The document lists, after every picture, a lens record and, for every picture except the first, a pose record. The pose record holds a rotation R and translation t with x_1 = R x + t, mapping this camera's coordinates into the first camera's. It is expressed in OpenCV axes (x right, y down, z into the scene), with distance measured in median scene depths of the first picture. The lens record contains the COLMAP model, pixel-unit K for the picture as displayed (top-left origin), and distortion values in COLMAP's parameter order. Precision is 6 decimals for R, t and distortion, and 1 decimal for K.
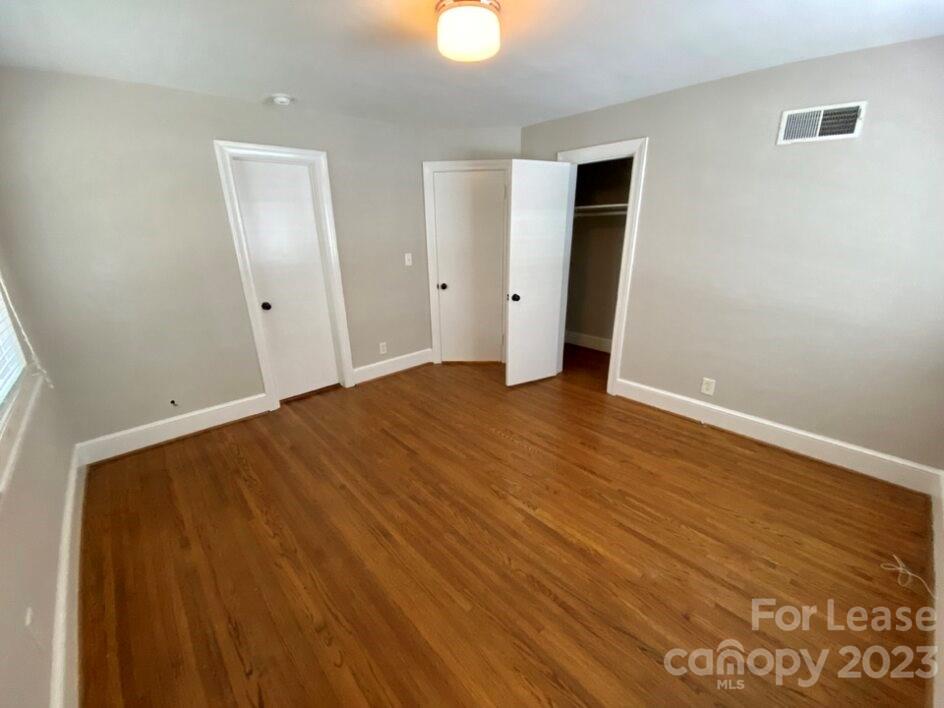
lens RADIAL K [[379.9, 0, 472.0], [0, 379.9, 354.0], [0, 0, 1]] dist [-0.000523, -0.012000]
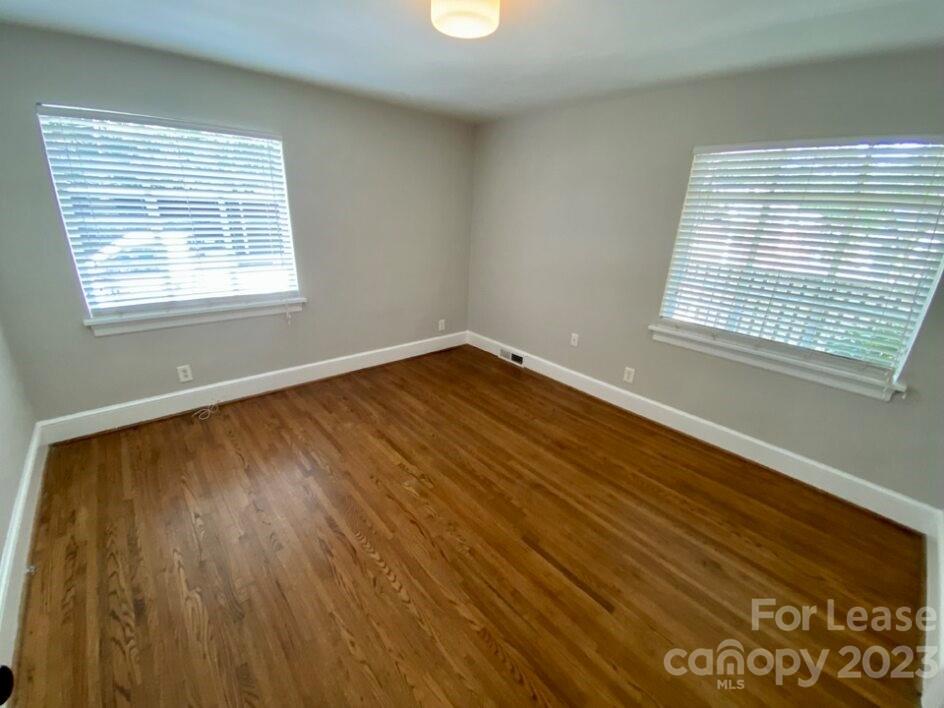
lens RADIAL K [[379.9, 0, 472.0], [0, 379.9, 354.0], [0, 0, 1]] dist [-0.000523, -0.012000]
pose [[-0.999542, -0.030234, 0.001462, -0.043849], [-0.022630, 0.778464, 0.627281, -0.582812], [-0.020104, 0.626961, -0.778791, 1.693638]]
